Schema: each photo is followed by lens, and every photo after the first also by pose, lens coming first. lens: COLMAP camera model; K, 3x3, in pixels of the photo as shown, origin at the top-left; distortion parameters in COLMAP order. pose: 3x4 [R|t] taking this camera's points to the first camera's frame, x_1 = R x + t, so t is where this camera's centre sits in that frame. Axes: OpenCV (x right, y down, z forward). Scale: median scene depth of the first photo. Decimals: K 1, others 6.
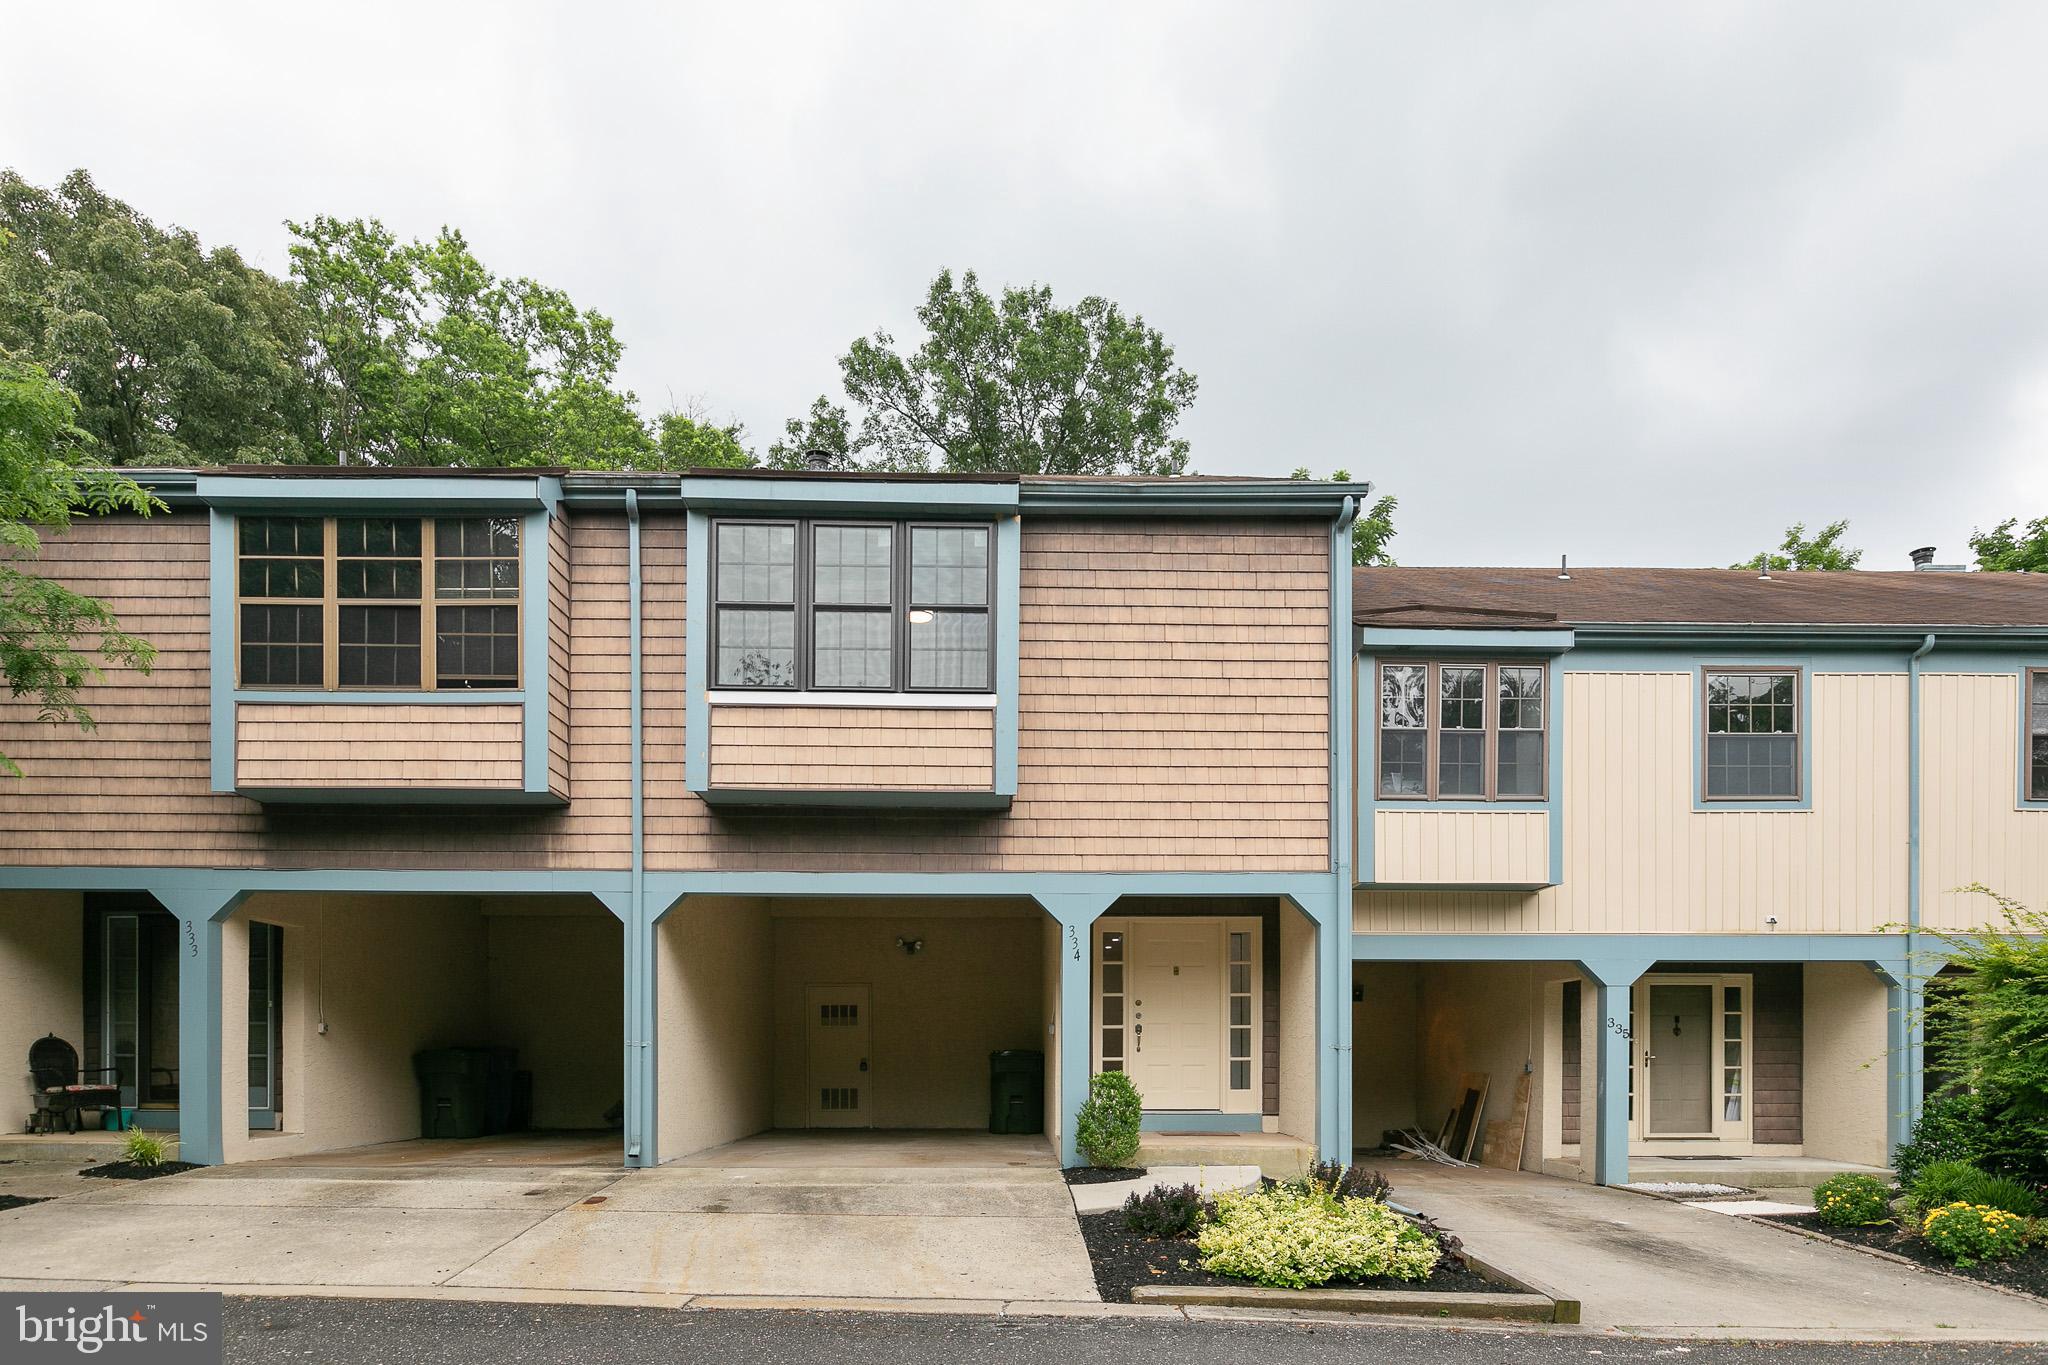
lens RADIAL K [[1331.1, 0, 1021.9], [0, 1331.1, 593.9], [0, 0, 1]] dist [0.001923, -0.000845]
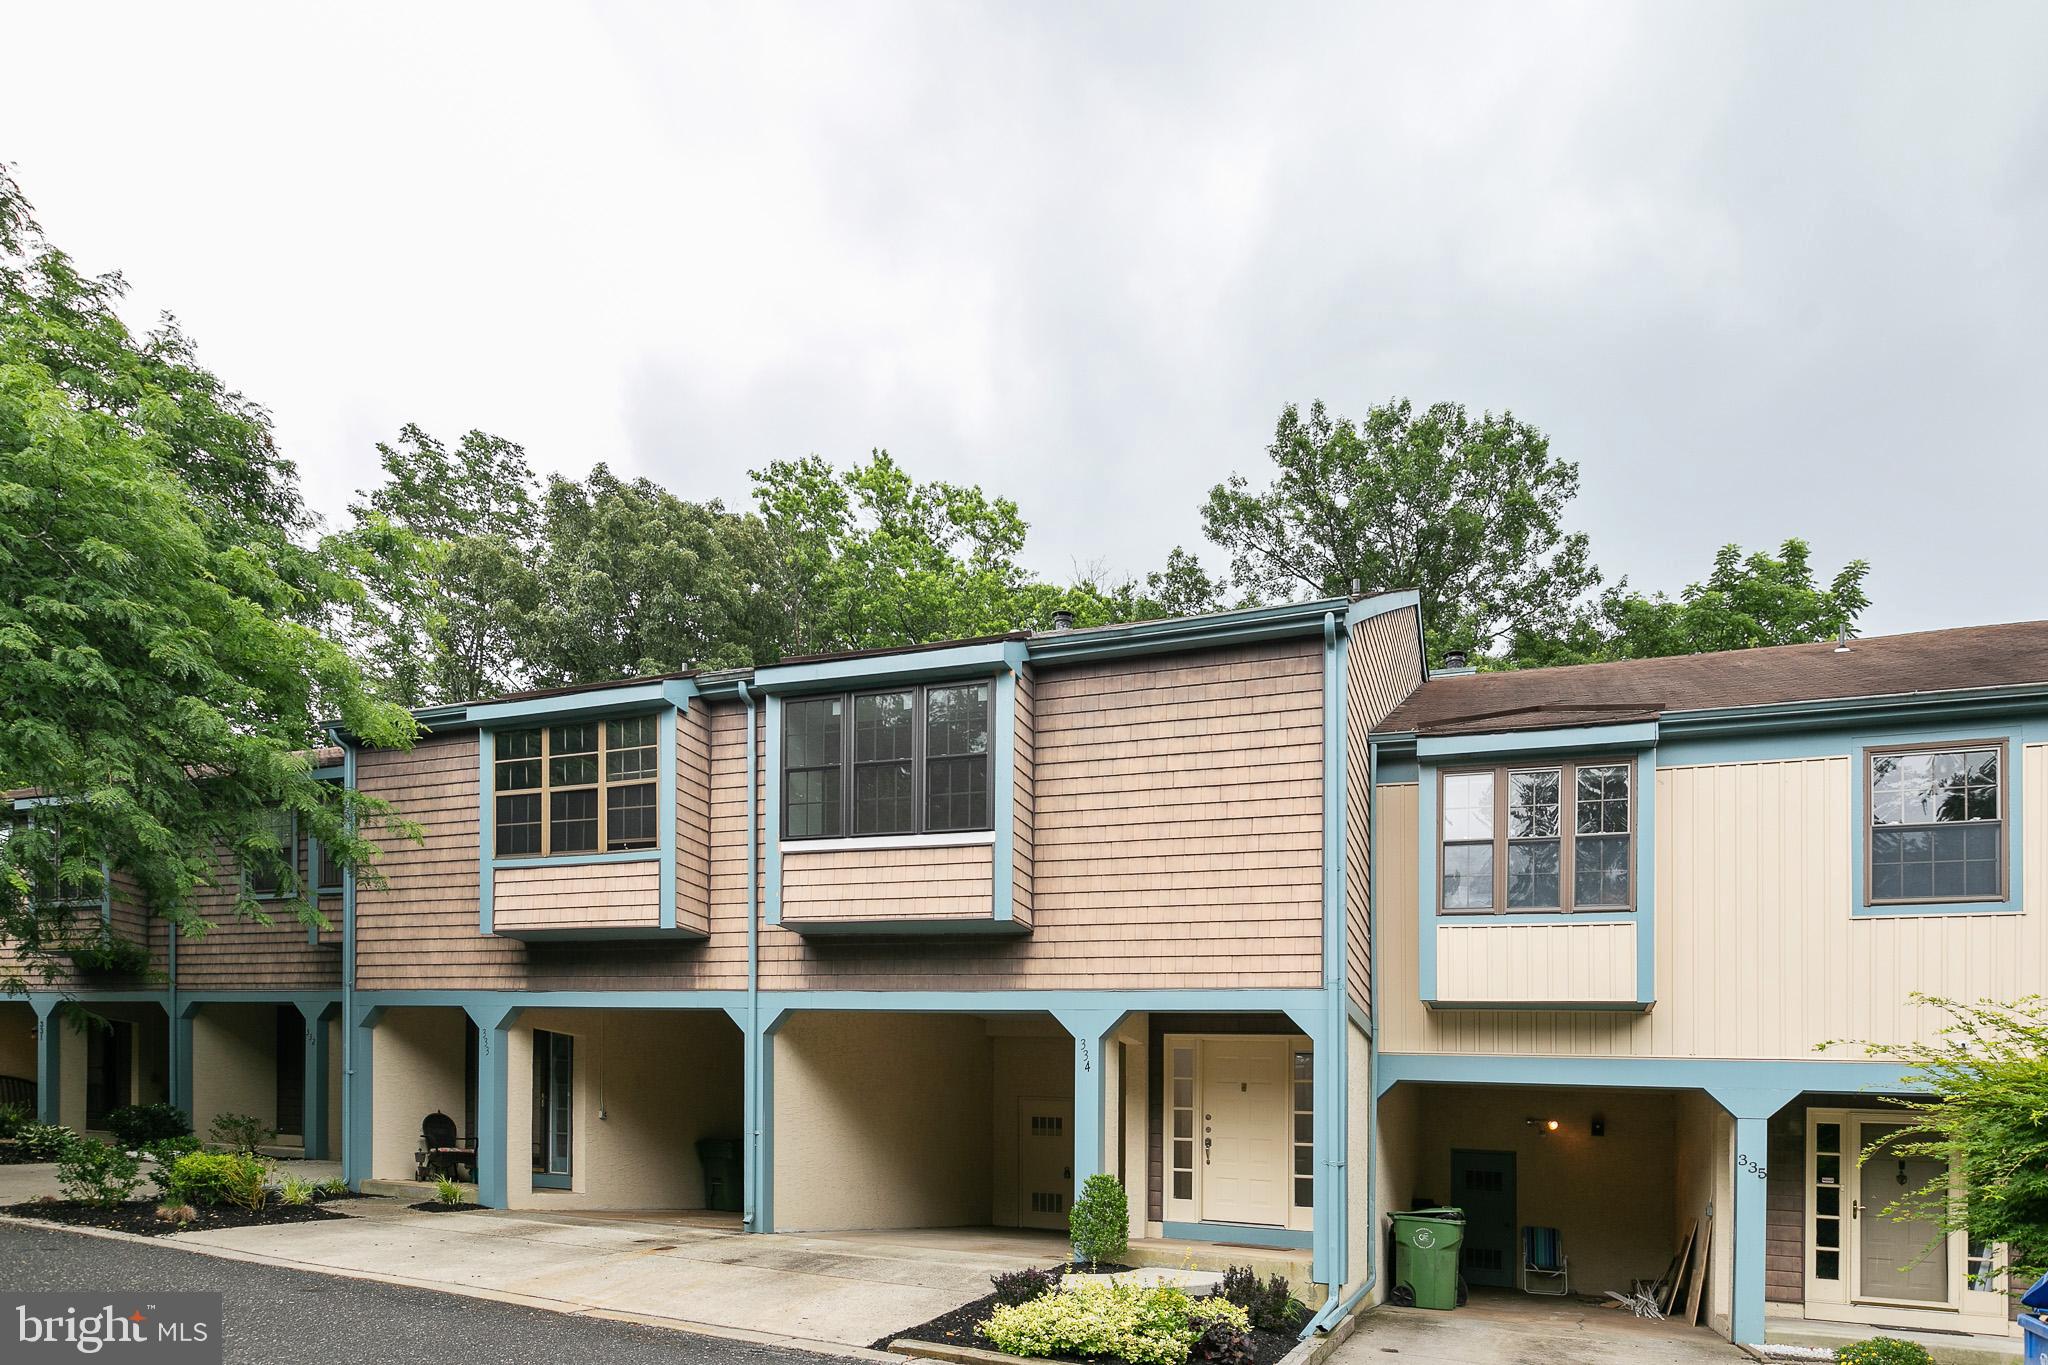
lens RADIAL K [[1331.1, 0, 1026.2], [0, 1331.1, 685.3], [0, 0, 1]] dist [0.001923, -0.000845]
pose [[0.900269, -0.102957, -0.422985, 0.441410], [0.088979, 0.994637, -0.052718, 0.012985], [0.426144, 0.009824, 0.904602, -0.007967]]
